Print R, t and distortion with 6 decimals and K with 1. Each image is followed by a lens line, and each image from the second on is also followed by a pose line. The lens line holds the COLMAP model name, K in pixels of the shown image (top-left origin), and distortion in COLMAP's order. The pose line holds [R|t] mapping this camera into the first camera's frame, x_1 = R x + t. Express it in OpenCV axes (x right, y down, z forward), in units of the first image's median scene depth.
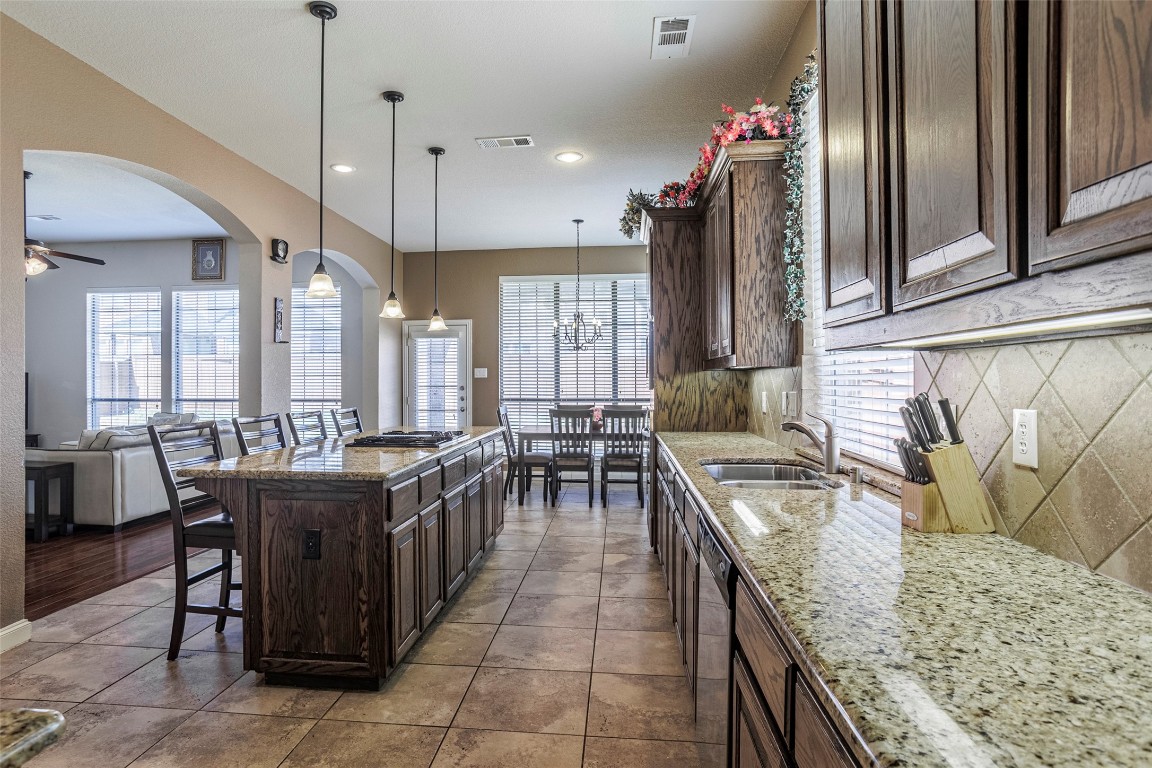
lens RADIAL K [[627.7, 0, 561.7], [0, 627.7, 378.8], [0, 0, 1]] dist [-0.073409, 0.054792]
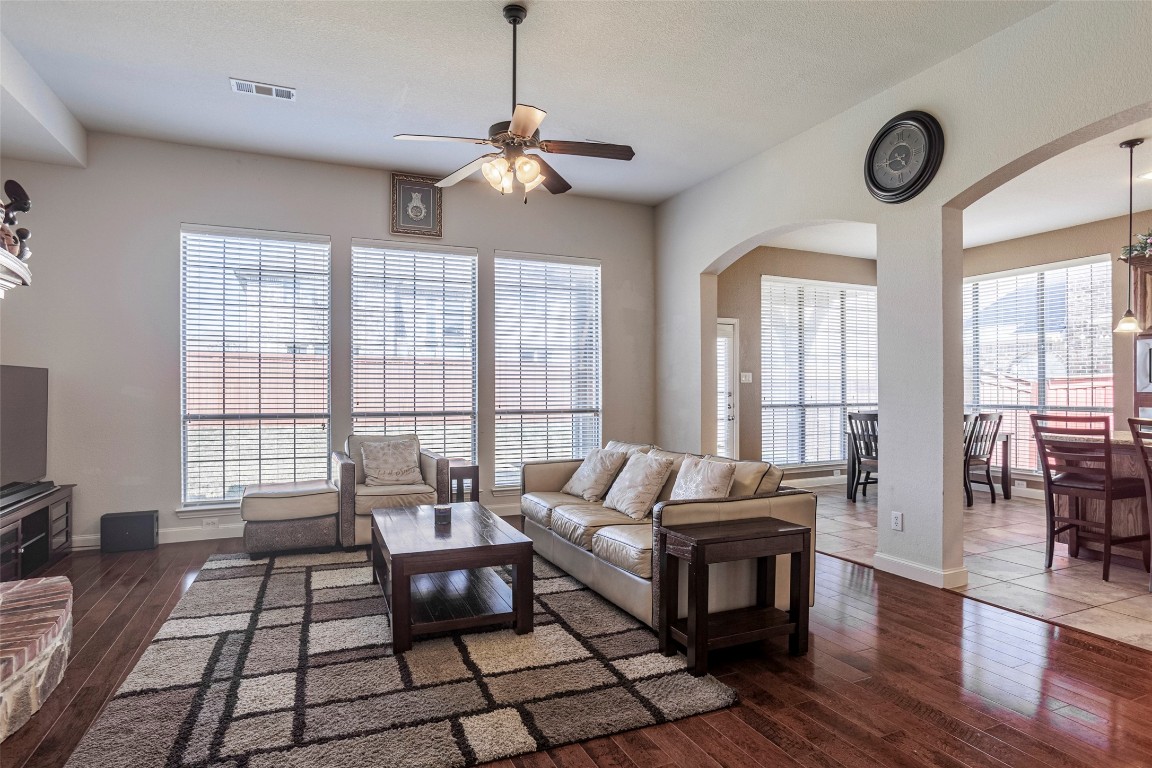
lens RADIAL K [[658.7, 0, 545.6], [0, 658.7, 384.3], [0, 0, 1]] dist [-0.082929, 0.072598]
pose [[0.850371, 0.002931, 0.526176, -0.828619], [-0.006316, 0.999969, 0.004637, -0.002025], [-0.526146, -0.007267, 0.850363, 0.314560]]
